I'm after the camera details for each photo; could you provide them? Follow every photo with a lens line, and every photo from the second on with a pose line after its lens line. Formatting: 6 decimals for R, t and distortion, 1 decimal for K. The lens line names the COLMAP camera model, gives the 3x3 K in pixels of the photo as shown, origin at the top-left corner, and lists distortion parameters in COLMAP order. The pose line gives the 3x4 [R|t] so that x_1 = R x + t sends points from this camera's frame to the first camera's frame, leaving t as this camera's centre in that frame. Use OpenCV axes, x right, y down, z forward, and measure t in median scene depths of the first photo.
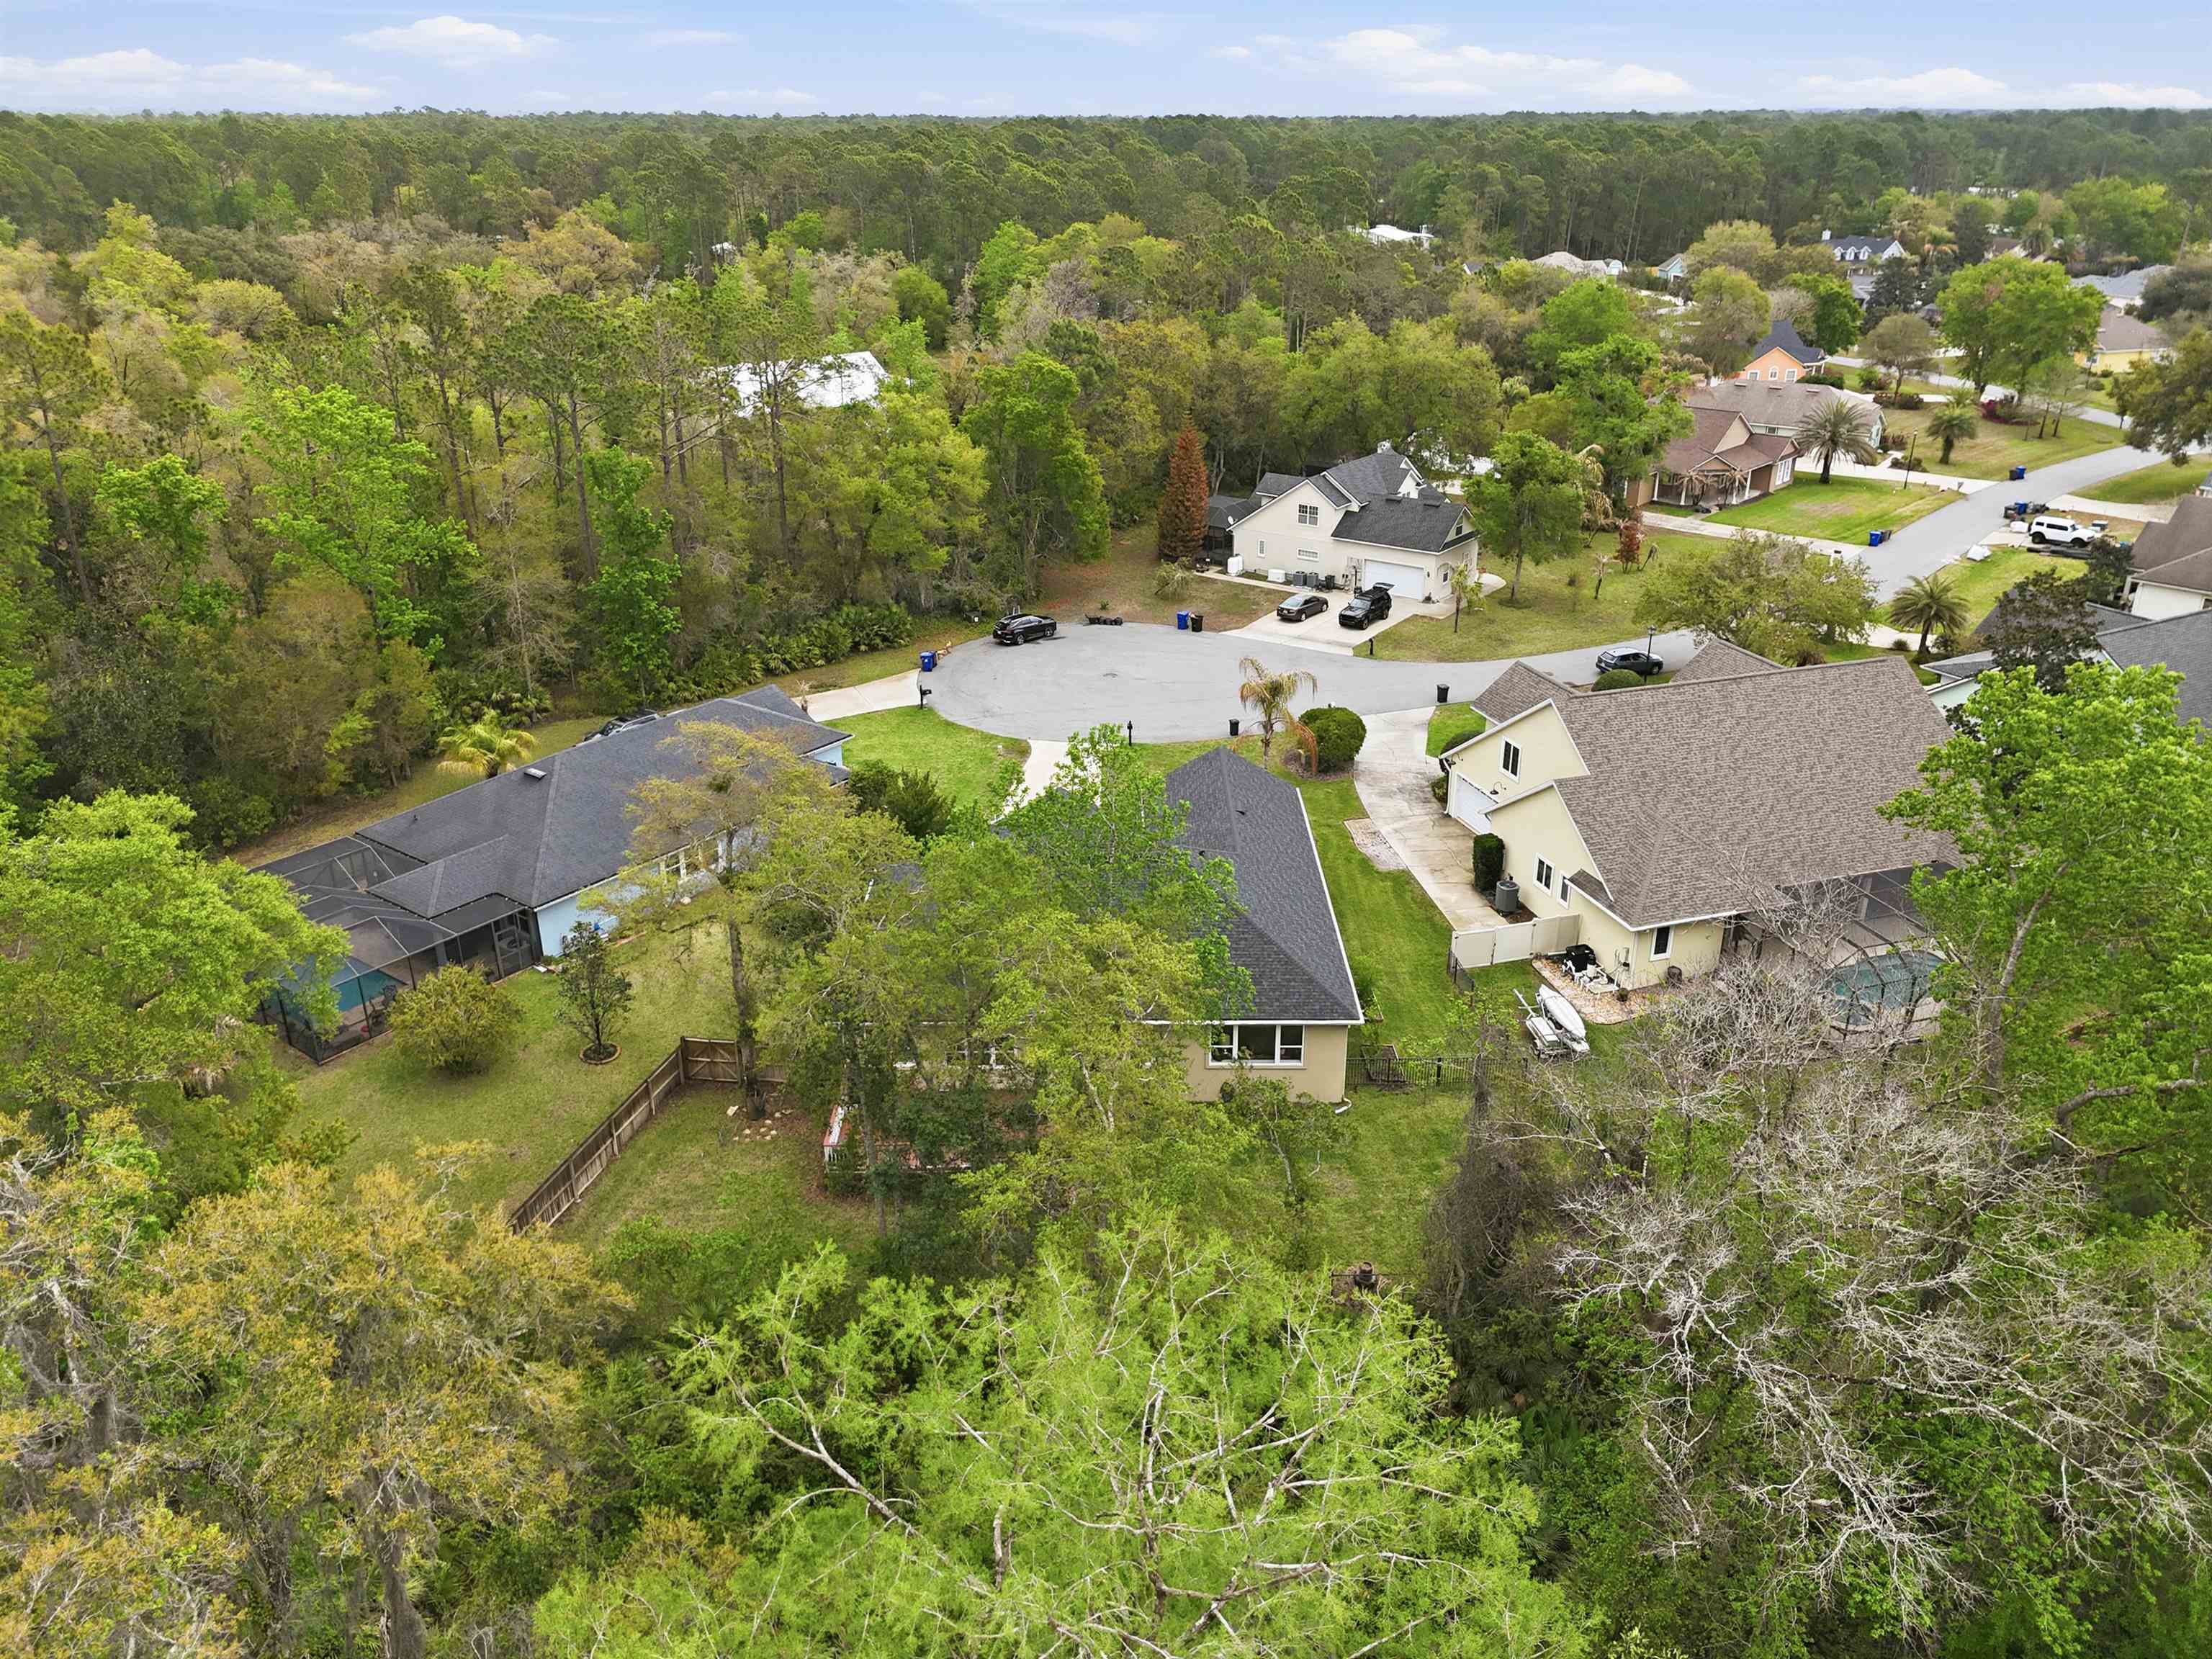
lens RADIAL K [[1629.2, 0, 1106.0], [0, 1629.2, 829.5], [0, 0, 1]] dist [0.043241, -0.002122]
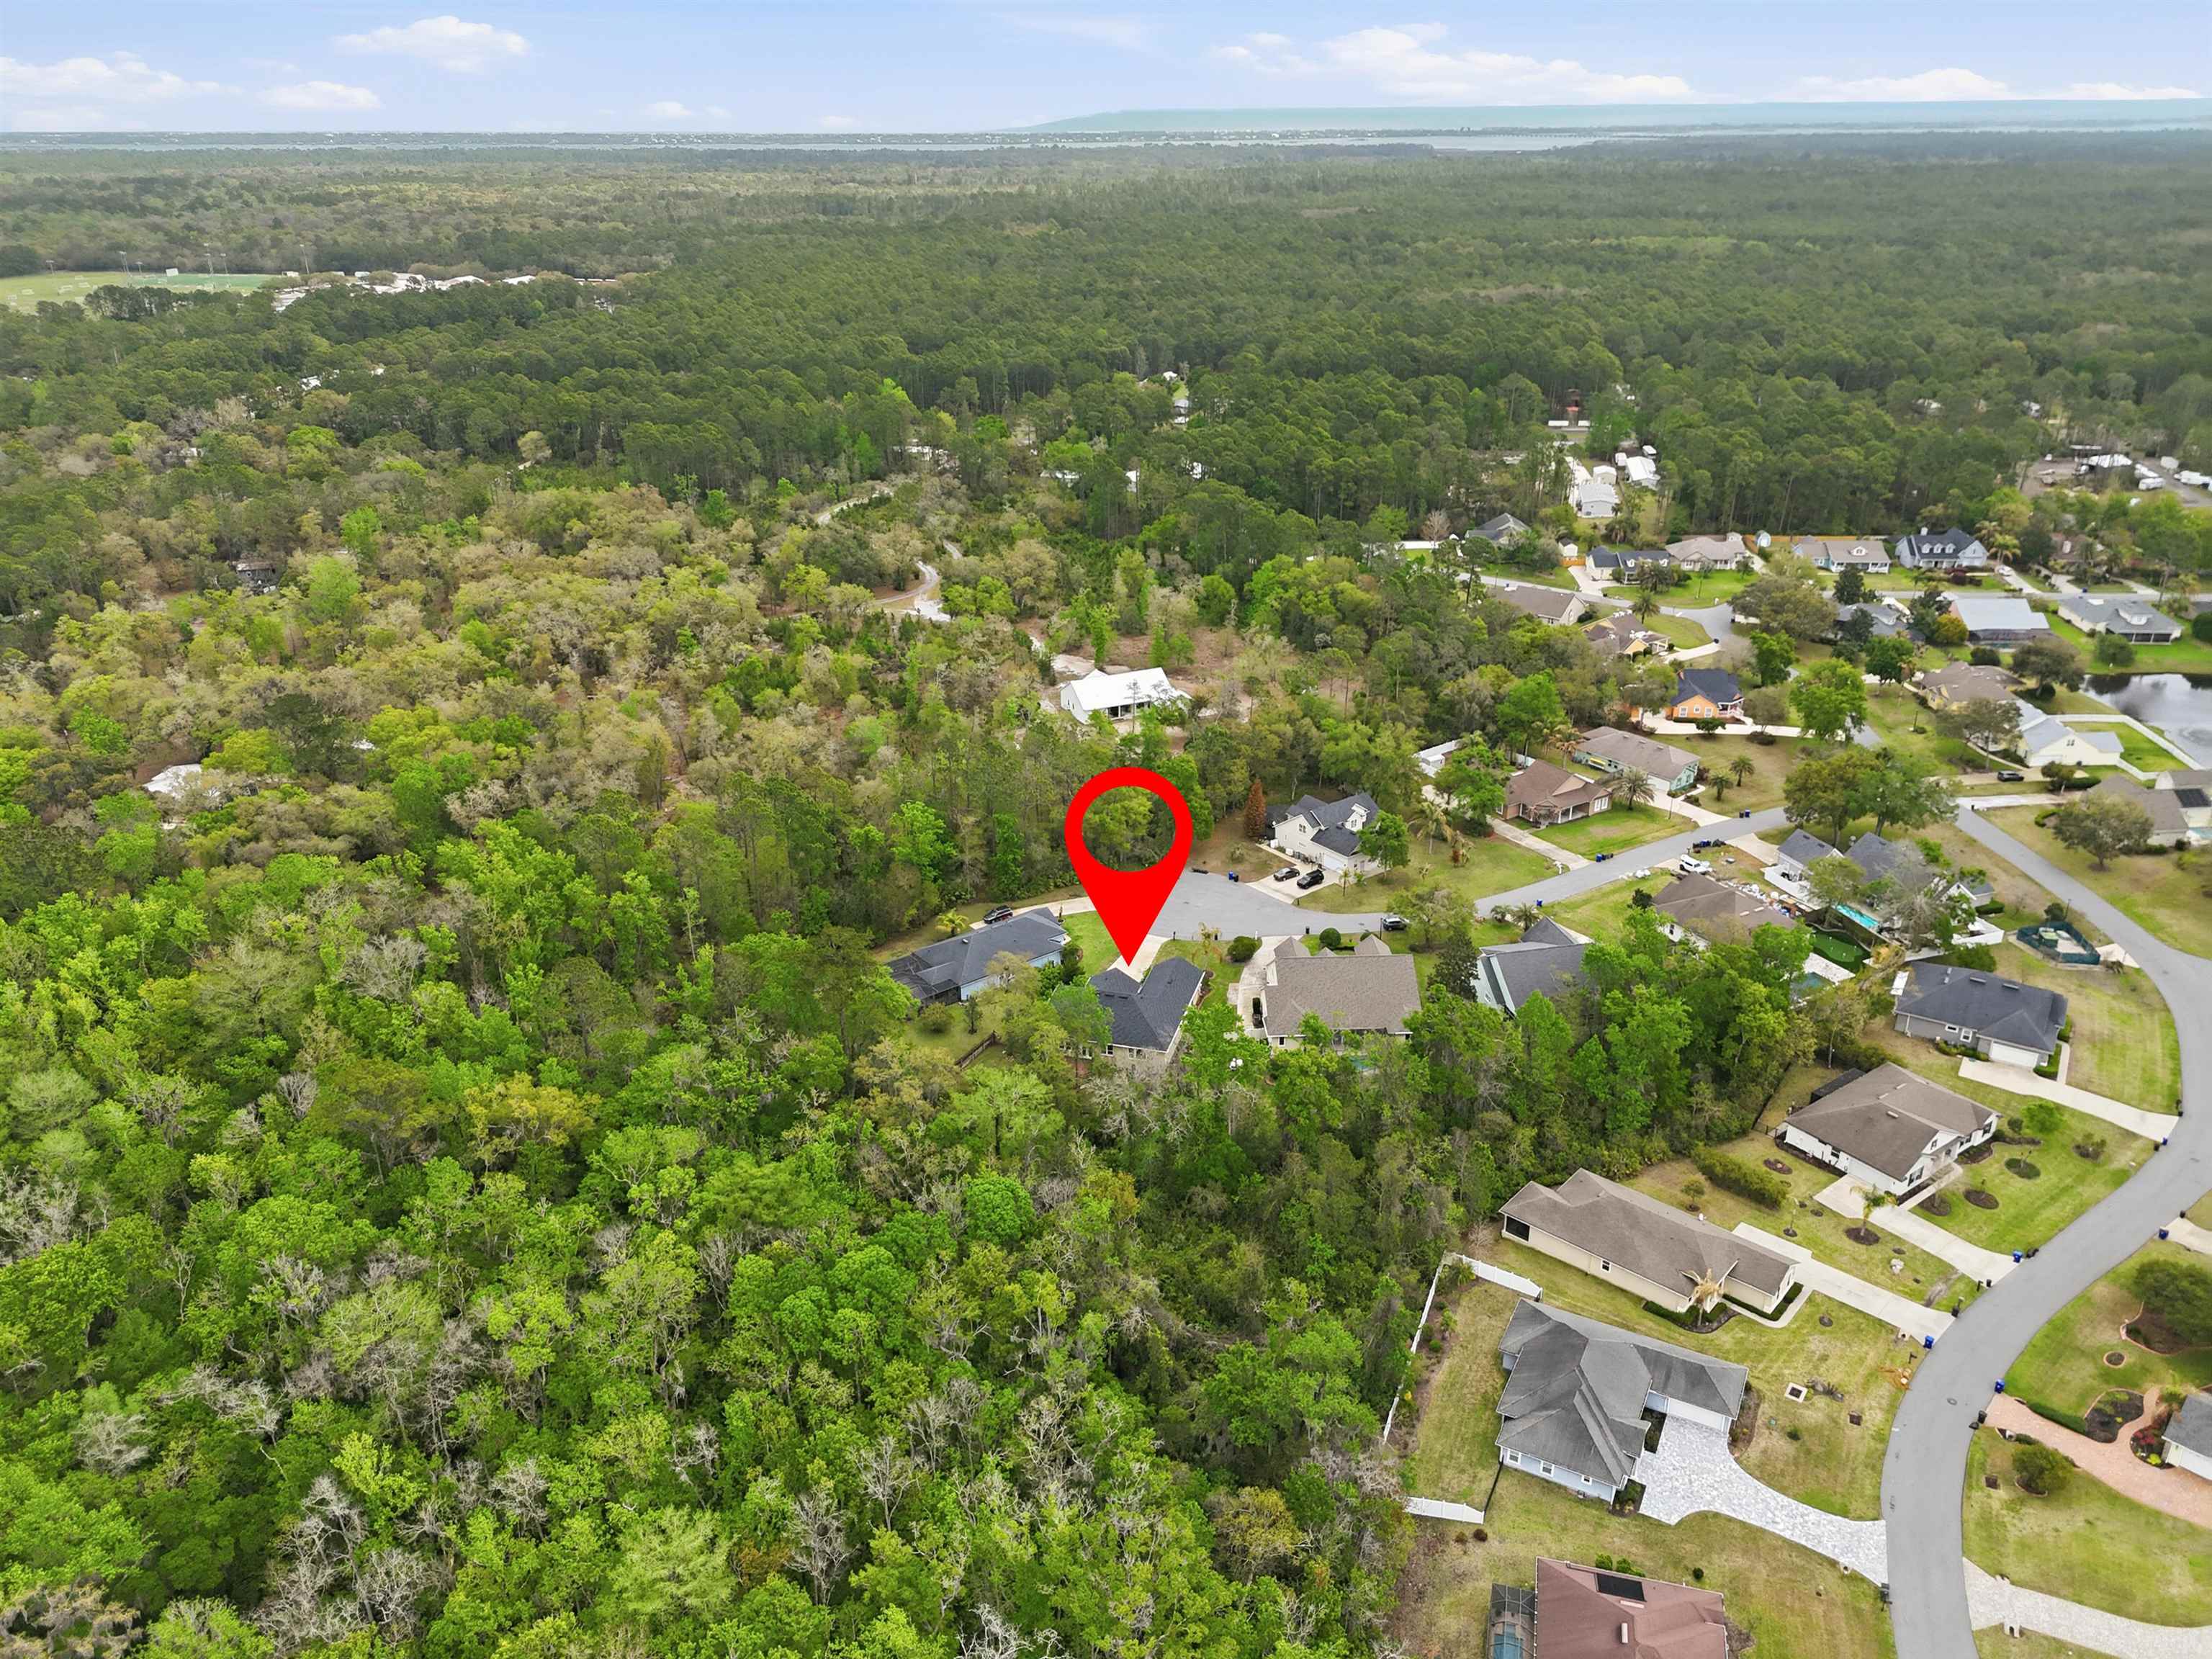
lens RADIAL K [[1629.2, 0, 1106.0], [0, 1629.2, 829.5], [0, 0, 1]] dist [0.043241, -0.002122]
pose [[0.962110, 0.115259, -0.247102, 0.441814], [-0.110536, 0.993326, 0.032949, -0.249182], [0.249251, -0.004387, 0.968429, -1.311348]]
